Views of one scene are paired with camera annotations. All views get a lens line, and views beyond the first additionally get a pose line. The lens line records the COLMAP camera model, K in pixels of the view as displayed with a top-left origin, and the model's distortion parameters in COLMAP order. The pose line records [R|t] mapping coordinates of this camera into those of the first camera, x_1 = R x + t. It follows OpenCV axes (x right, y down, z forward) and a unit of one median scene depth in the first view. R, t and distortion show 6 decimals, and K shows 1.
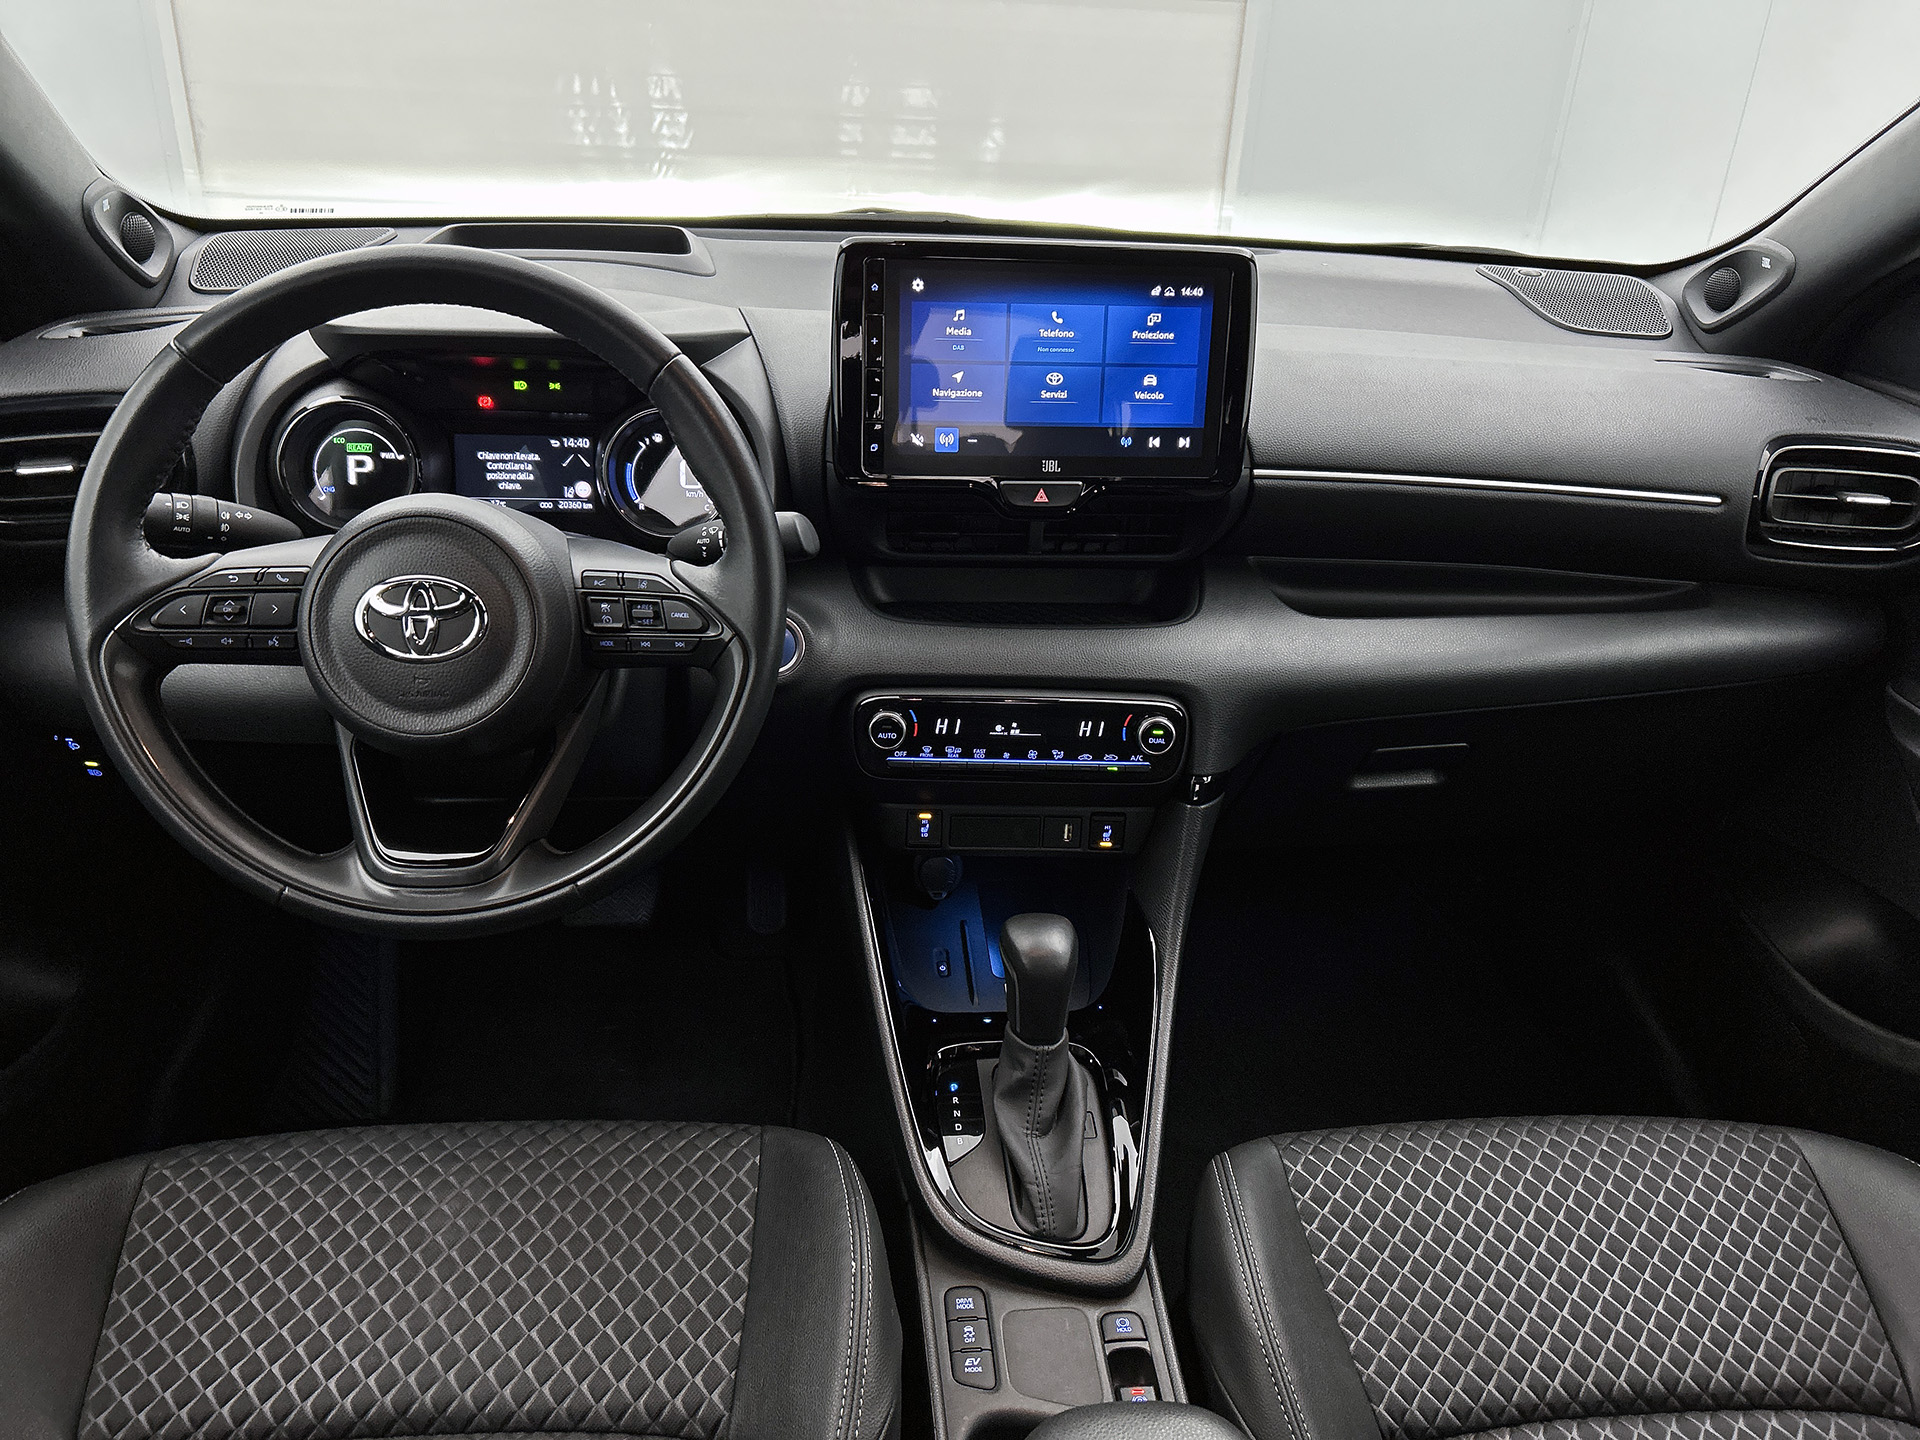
lens RADIAL K [[1486.2, 0, 962.9], [0, 1486.2, 728.7], [0, 0, 1]] dist [0.045422, -0.050087]
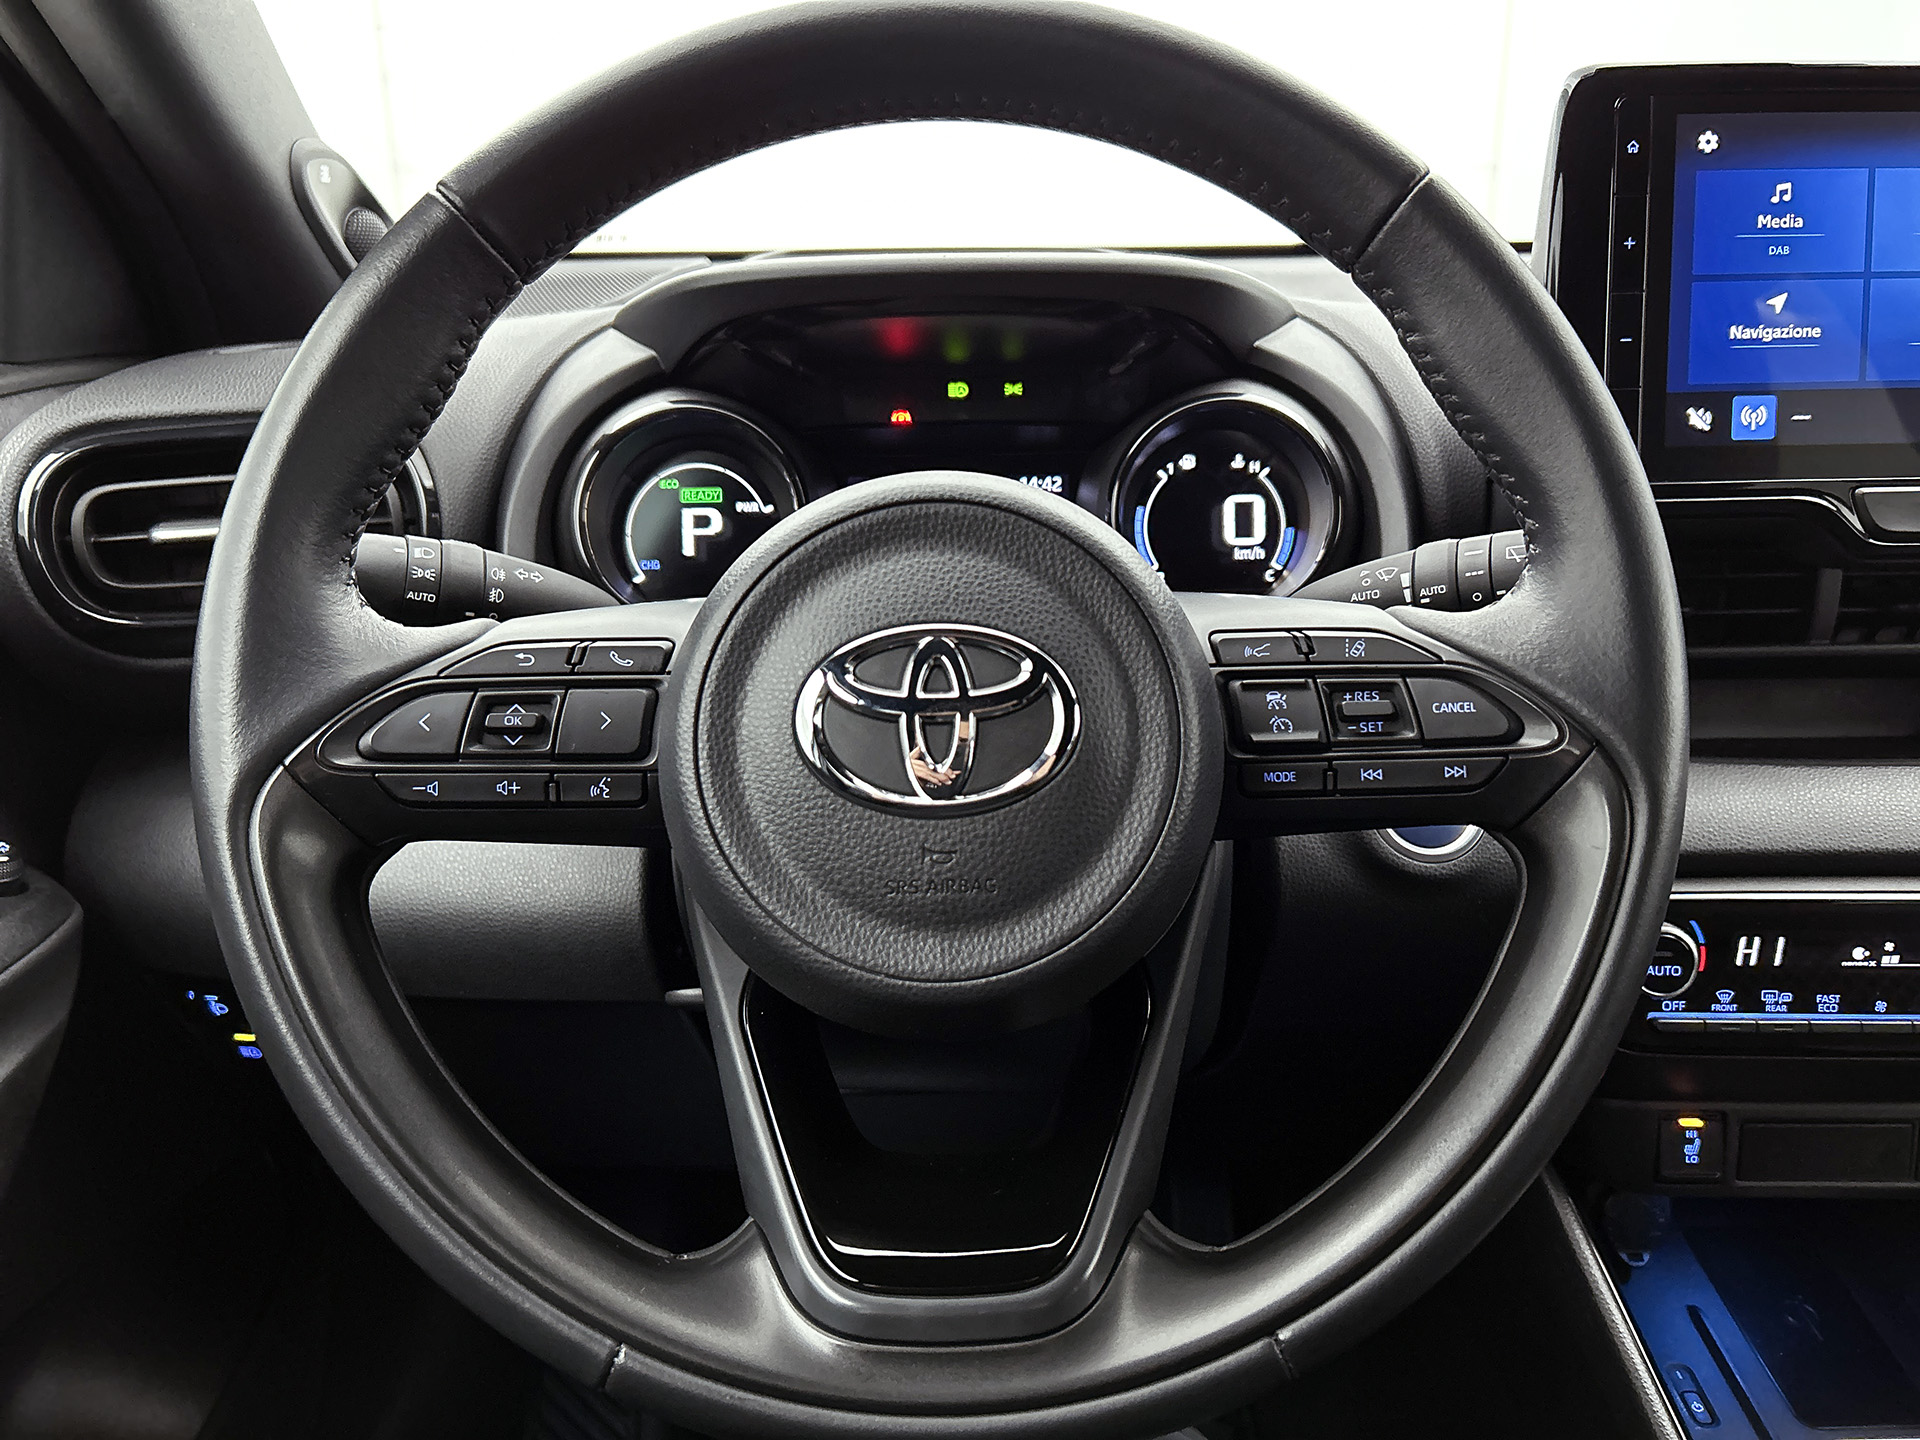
lens RADIAL K [[1486.2, 0, 976.9], [0, 1486.2, 705.3], [0, 0, 1]] dist [0.045422, -0.050087]
pose [[0.995131, -0.031566, -0.093366, -0.237240], [0.015097, 0.984964, -0.172100, -0.000371], [0.097395, 0.169853, 0.980645, 0.433915]]
